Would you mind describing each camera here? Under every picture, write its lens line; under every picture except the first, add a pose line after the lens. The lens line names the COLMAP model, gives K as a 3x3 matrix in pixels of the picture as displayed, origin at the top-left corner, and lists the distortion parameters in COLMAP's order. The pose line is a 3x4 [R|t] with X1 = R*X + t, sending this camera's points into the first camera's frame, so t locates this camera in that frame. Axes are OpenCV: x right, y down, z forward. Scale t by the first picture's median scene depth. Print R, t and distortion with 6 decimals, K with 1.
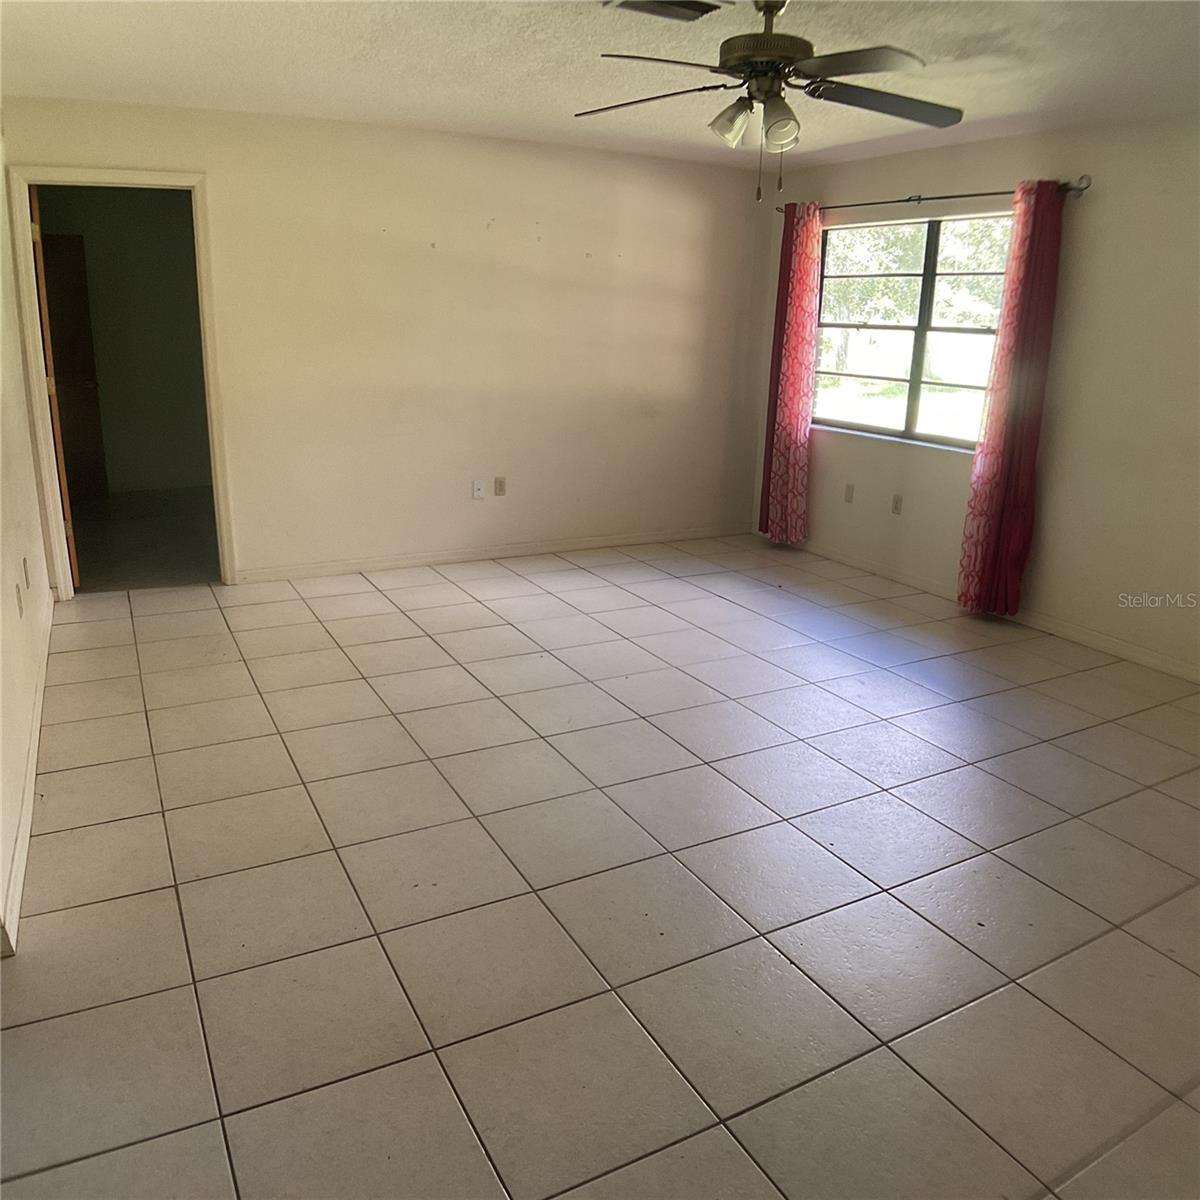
lens RADIAL K [[927.1, 0, 600.0], [0, 927.1, 600.0], [0, 0, 1]] dist [-0.083252, -0.010353]
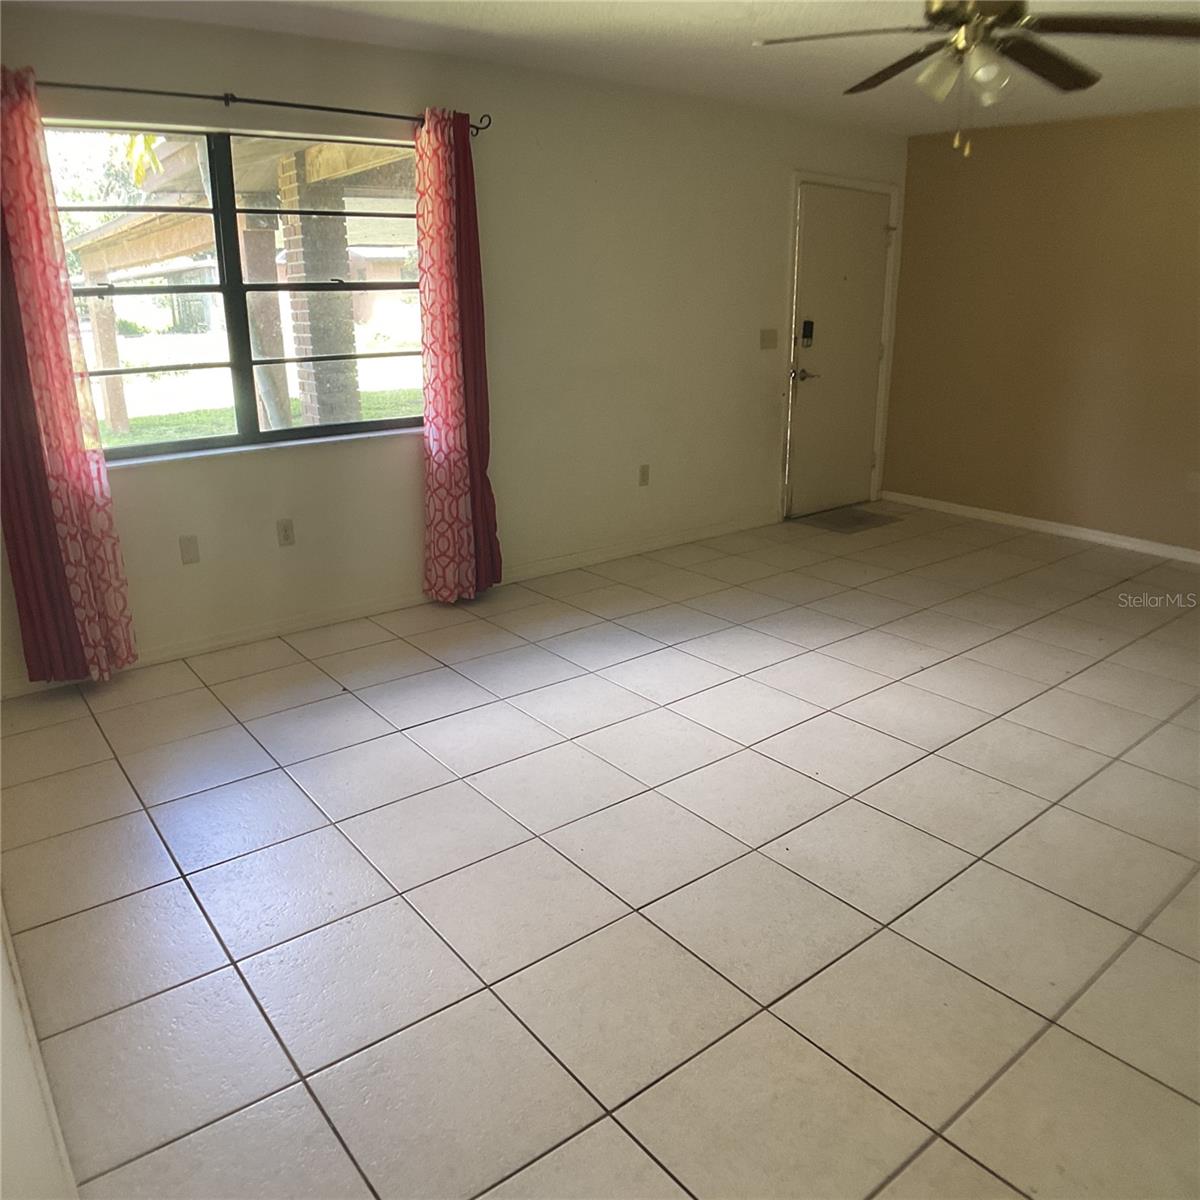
lens RADIAL K [[927.1, 0, 600.0], [0, 927.1, 600.0], [0, 0, 1]] dist [-0.083252, -0.010353]
pose [[-0.163113, -0.324811, 0.931607, -0.436545], [0.293453, 0.885545, 0.360131, -0.260792], [-0.941955, 0.332125, -0.049127, 0.872825]]
